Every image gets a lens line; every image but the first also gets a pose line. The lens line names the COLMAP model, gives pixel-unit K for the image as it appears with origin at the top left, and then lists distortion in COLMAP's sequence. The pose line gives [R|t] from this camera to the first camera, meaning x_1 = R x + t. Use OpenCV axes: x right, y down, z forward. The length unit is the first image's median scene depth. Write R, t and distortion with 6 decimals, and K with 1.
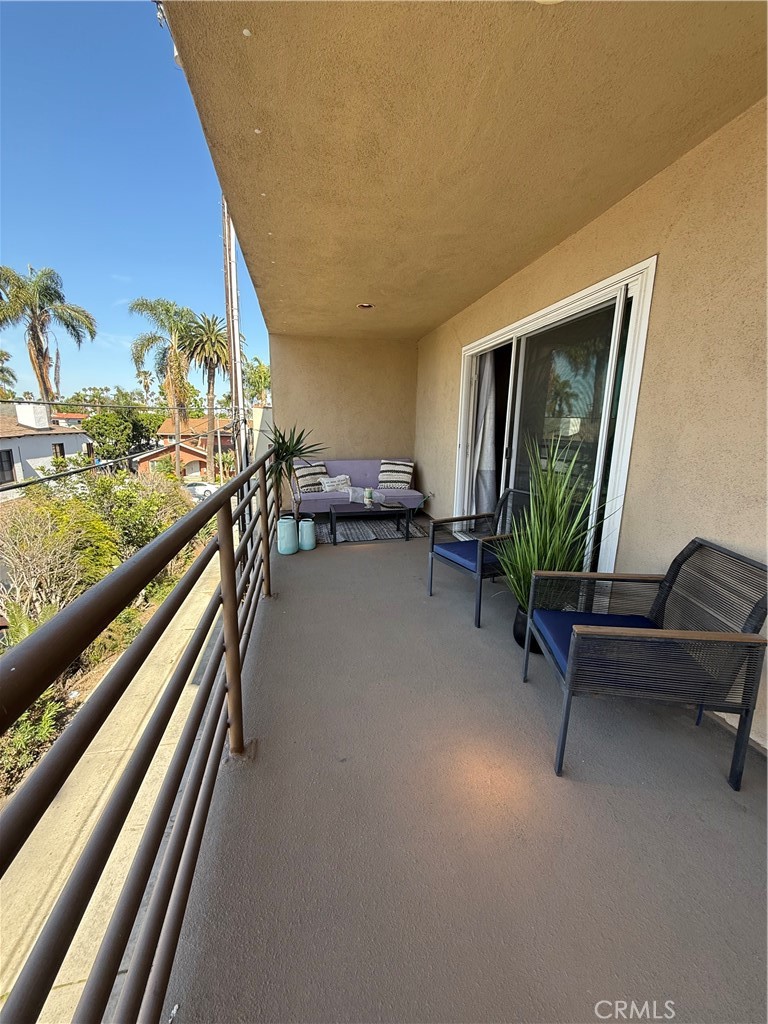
lens RADIAL K [[408.7, 0, 381.8], [0, 408.7, 509.3], [0, 0, 1]] dist [0.000330, 0.000049]
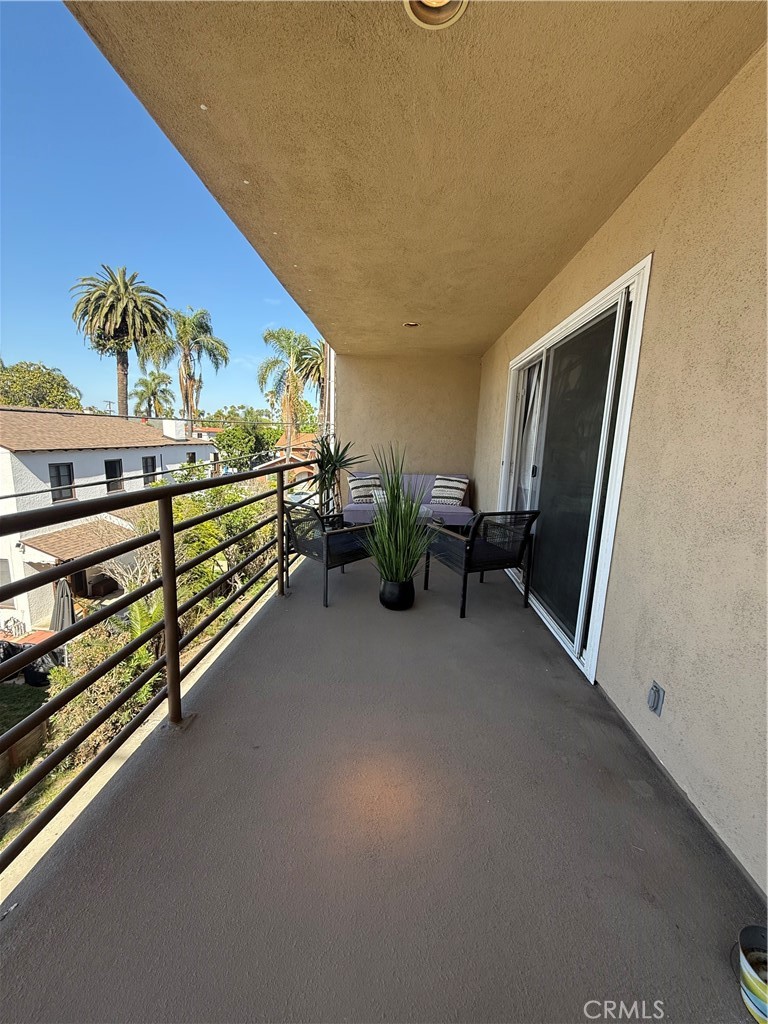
lens RADIAL K [[408.7, 0, 380.6], [0, 408.7, 508.5], [0, 0, 1]] dist [0.000330, 0.000049]
pose [[0.967269, 0.059374, -0.246711, 0.122655], [-0.069509, 0.997050, -0.032568, 0.001945], [0.244049, 0.048650, 0.968542, 0.005619]]
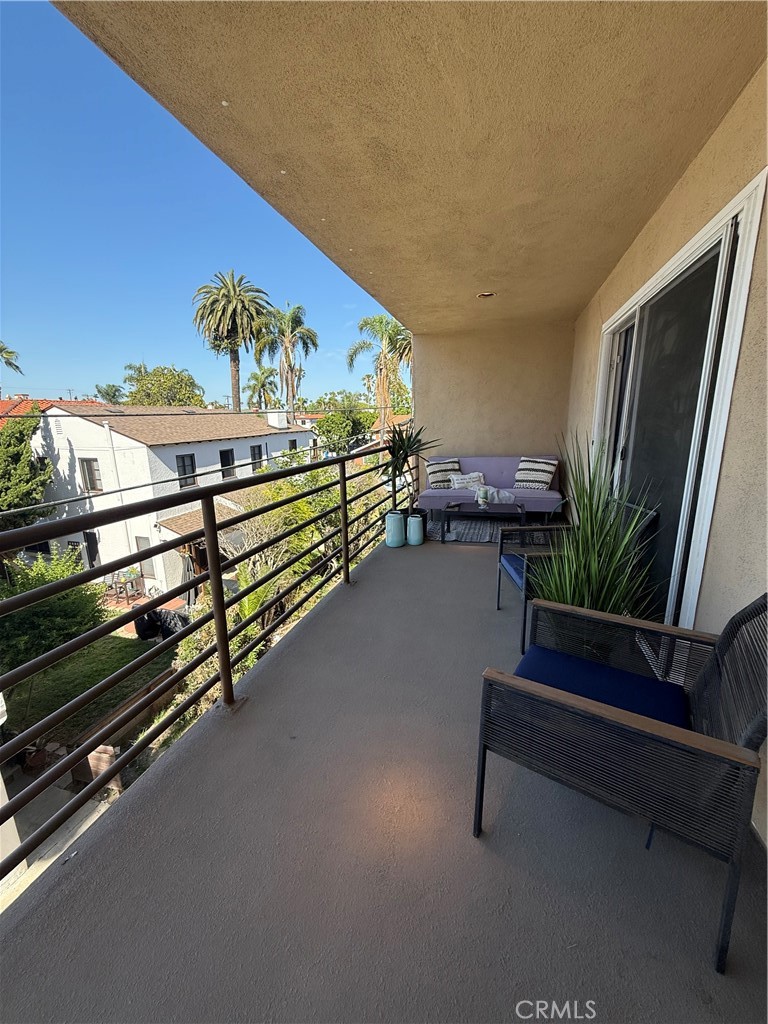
lens RADIAL K [[408.7, 0, 380.2], [0, 408.7, 508.9], [0, 0, 1]] dist [0.000330, 0.000049]
pose [[0.883128, 0.069641, -0.463934, 0.160074], [-0.062377, 0.997571, 0.031005, -0.013385], [0.464967, 0.001557, 0.885327, 0.037297]]
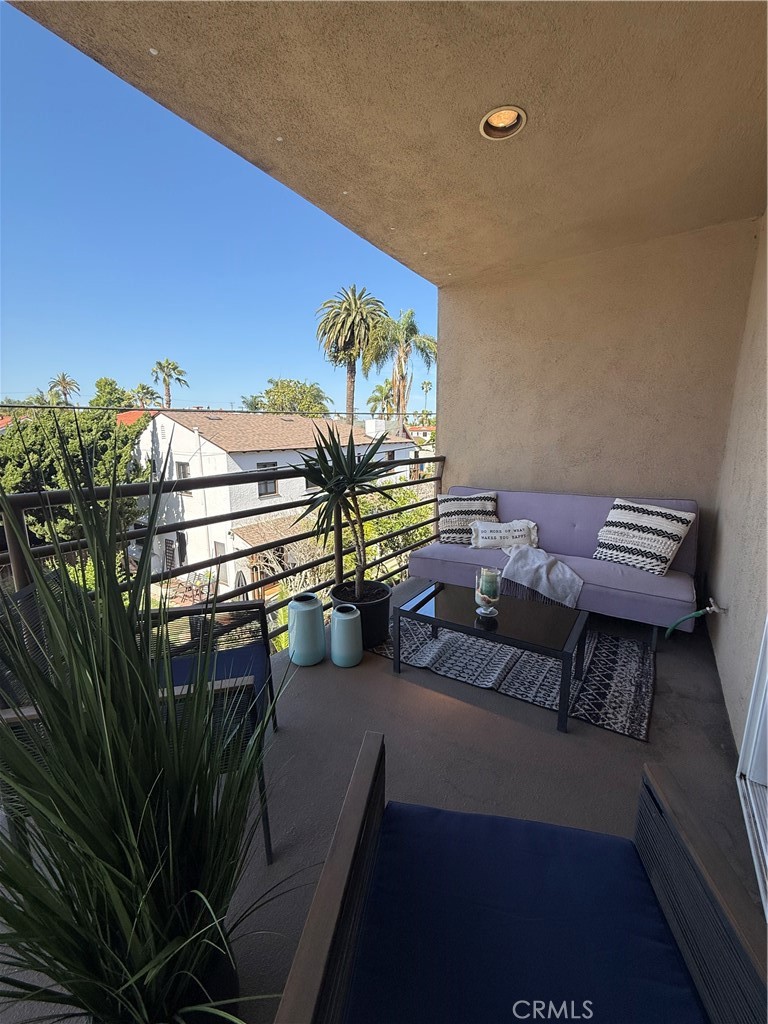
lens RADIAL K [[408.7, 0, 381.5], [0, 408.7, 507.7], [0, 0, 1]] dist [0.000330, 0.000049]
pose [[0.706845, 0.113693, -0.698172, 0.146390], [-0.132949, 0.990762, 0.026738, -0.089946], [0.694763, 0.073922, 0.715430, 0.487840]]
